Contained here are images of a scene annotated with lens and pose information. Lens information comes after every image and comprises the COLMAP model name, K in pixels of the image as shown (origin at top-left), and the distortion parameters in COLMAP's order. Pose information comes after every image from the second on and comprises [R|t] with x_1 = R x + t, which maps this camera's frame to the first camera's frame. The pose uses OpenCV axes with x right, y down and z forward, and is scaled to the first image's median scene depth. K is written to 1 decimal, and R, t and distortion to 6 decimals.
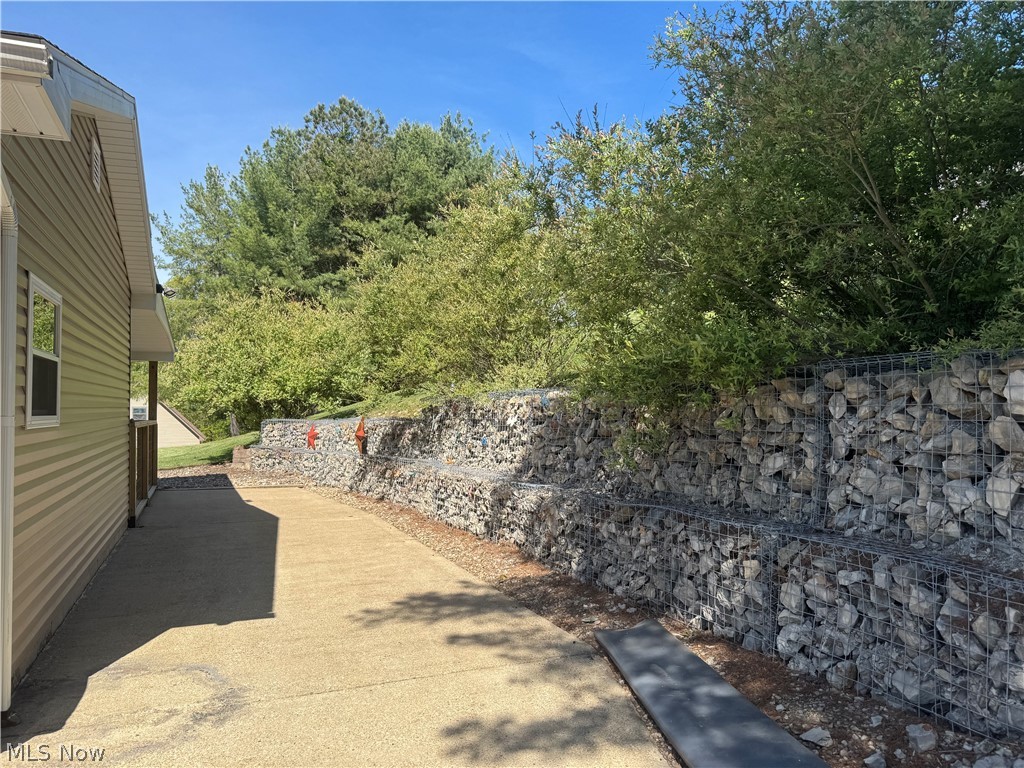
lens RADIAL K [[715.5, 0, 516.5], [0, 715.5, 384.4], [0, 0, 1]] dist [0.012076, -0.011358]
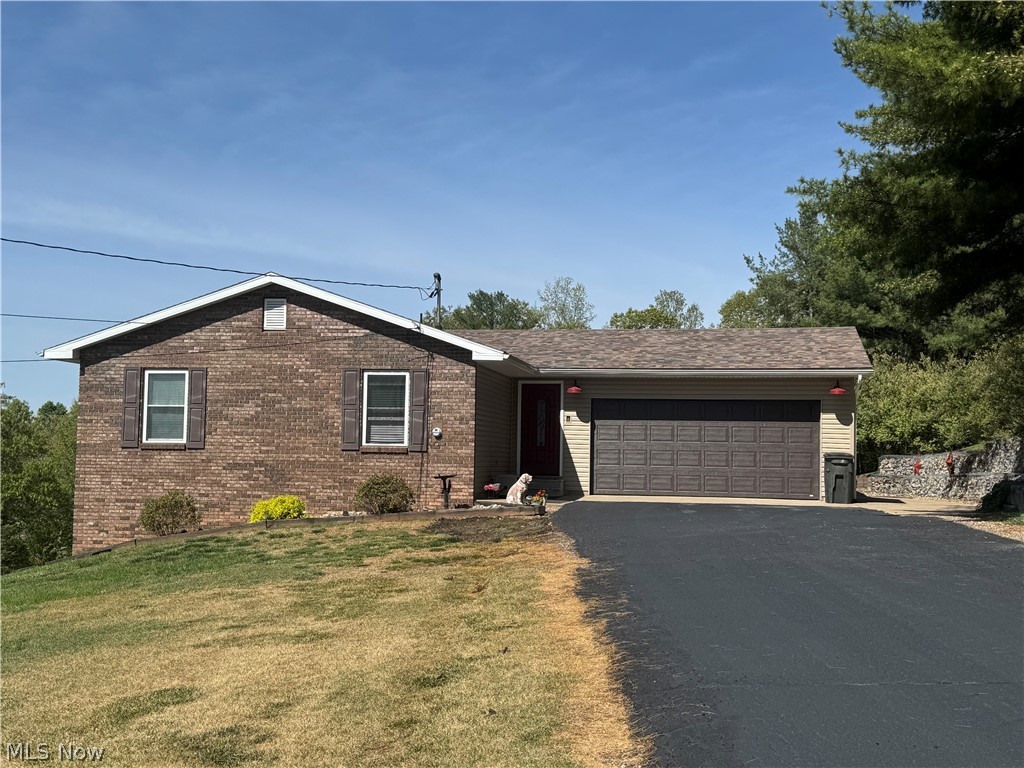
lens RADIAL K [[1302.8, 0, 512.5], [0, 1302.8, 387.0], [0, 0, 1]] dist [0.121476, 0.000000]
pose [[0.842393, -0.016326, -0.538617, 0.400479], [0.000699, 0.999573, -0.029204, -0.008734], [0.538864, 0.024225, 0.842045, -1.460900]]
